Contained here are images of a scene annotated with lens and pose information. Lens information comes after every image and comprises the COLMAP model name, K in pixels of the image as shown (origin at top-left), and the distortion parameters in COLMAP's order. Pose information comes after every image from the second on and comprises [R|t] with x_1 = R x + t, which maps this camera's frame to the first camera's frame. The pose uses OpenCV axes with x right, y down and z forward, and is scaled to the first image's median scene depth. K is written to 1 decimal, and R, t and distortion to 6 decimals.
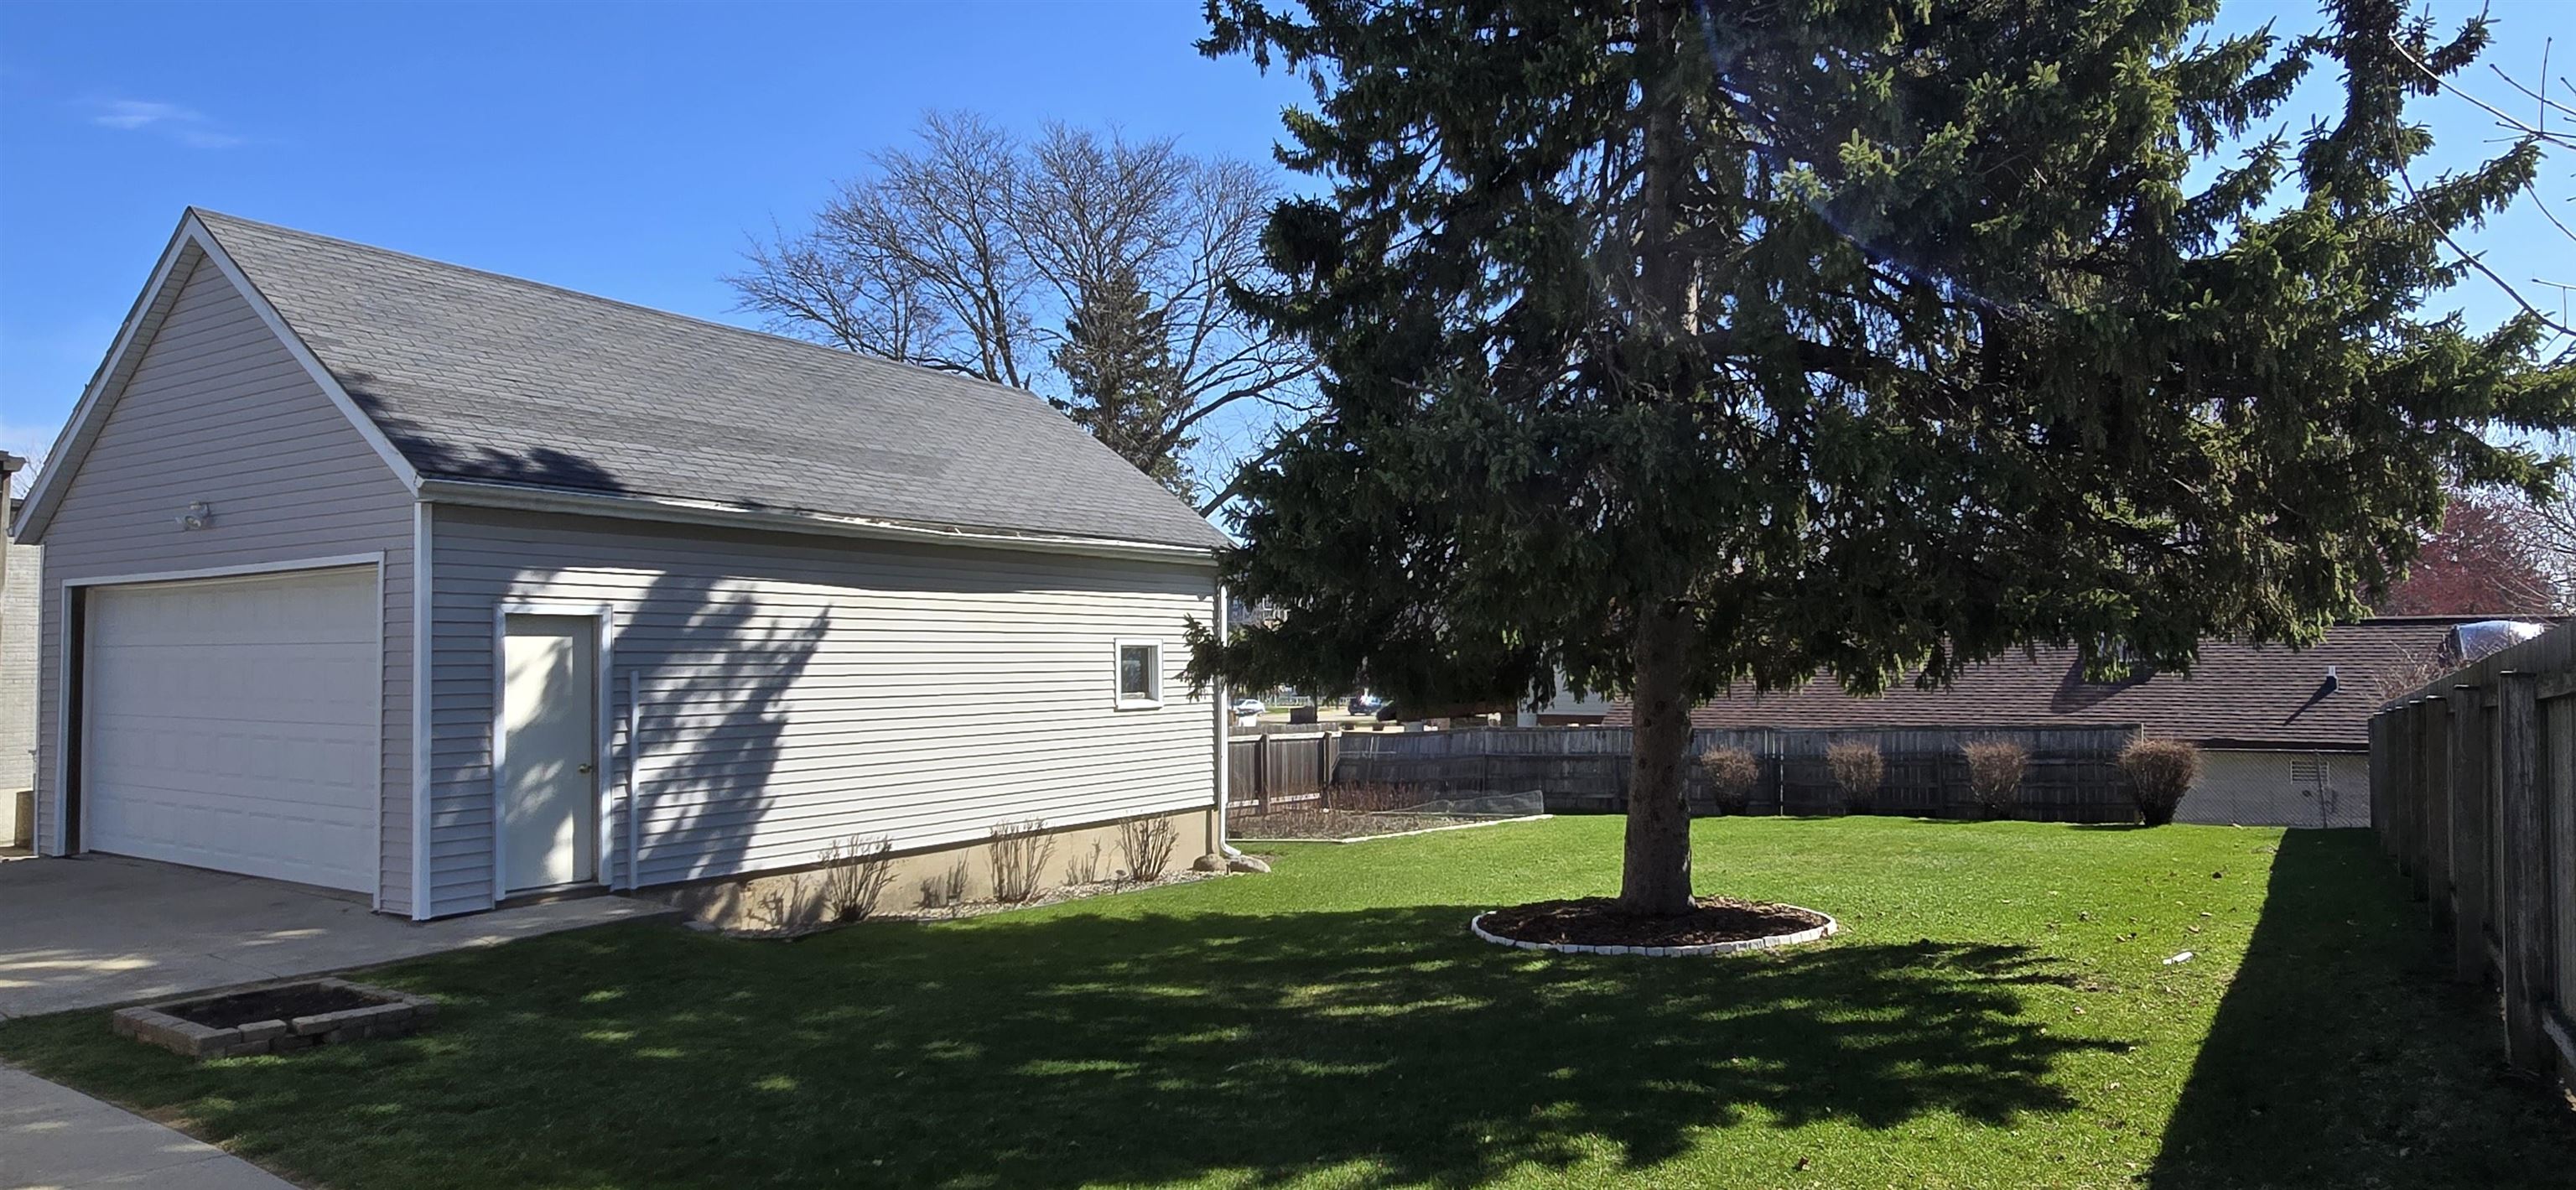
lens RADIAL K [[1510.6, 0, 1291.6], [0, 1510.6, 609.3], [0, 0, 1]] dist [-0.000775, -0.000016]
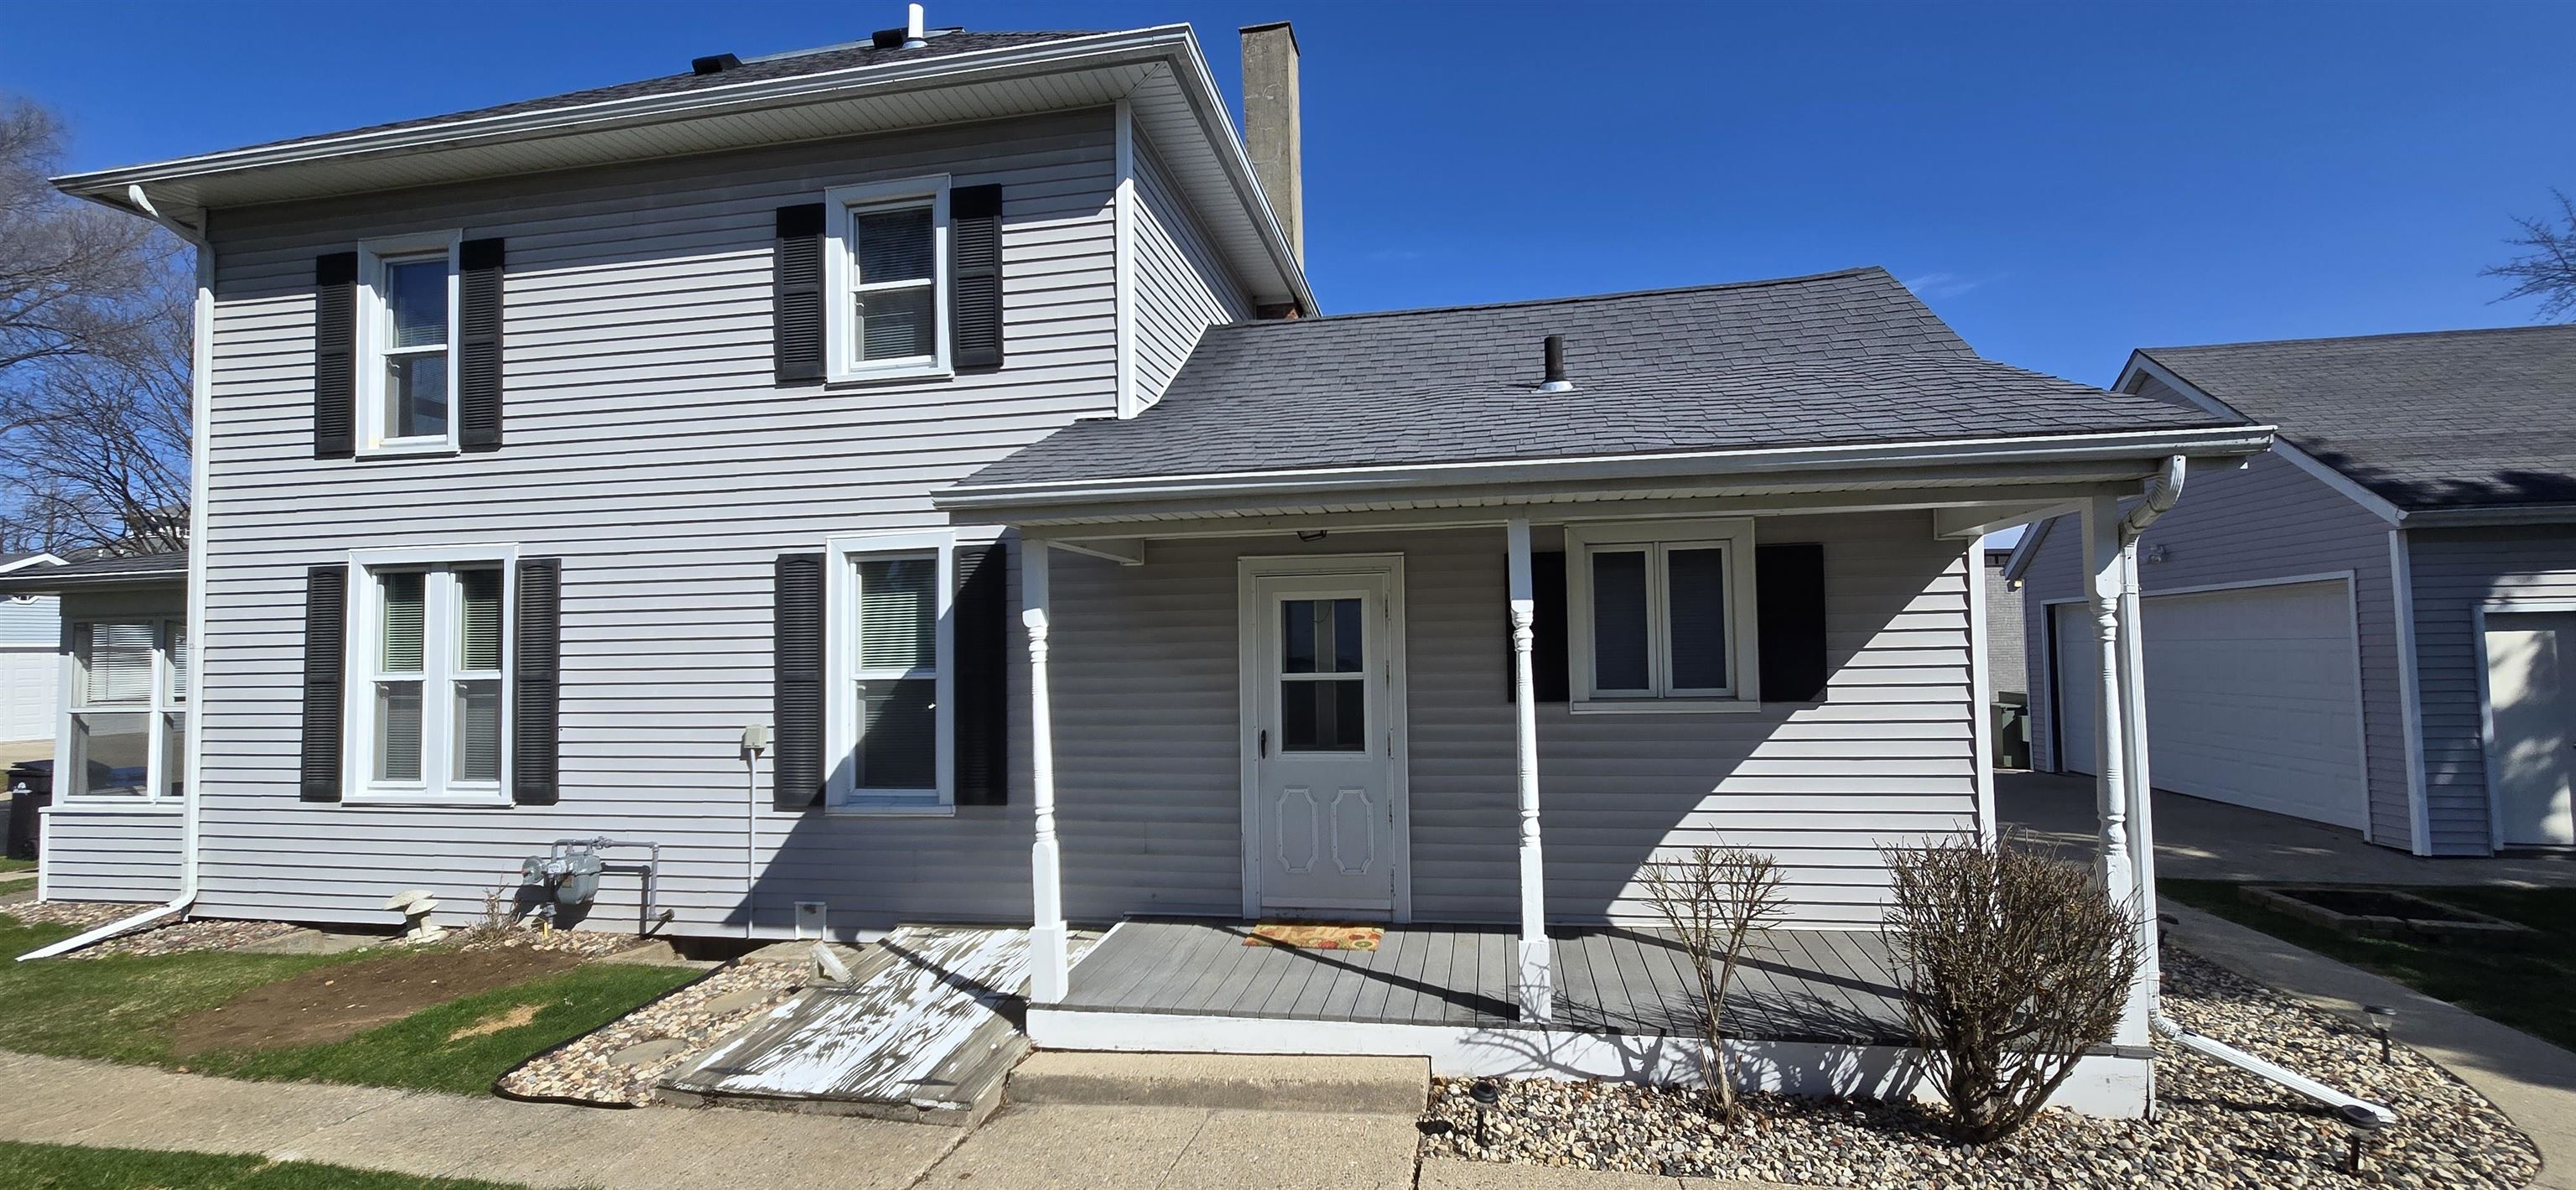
lens RADIAL K [[1051.2, 0, 1283.3], [0, 1051.2, 615.5], [0, 0, 1]] dist [-0.001102, 0.000019]
pose [[0.372497, -0.037817, -0.927263, -0.084699], [0.049067, 0.998574, -0.021014, -0.021166], [0.926735, -0.037670, 0.373822, -0.176825]]
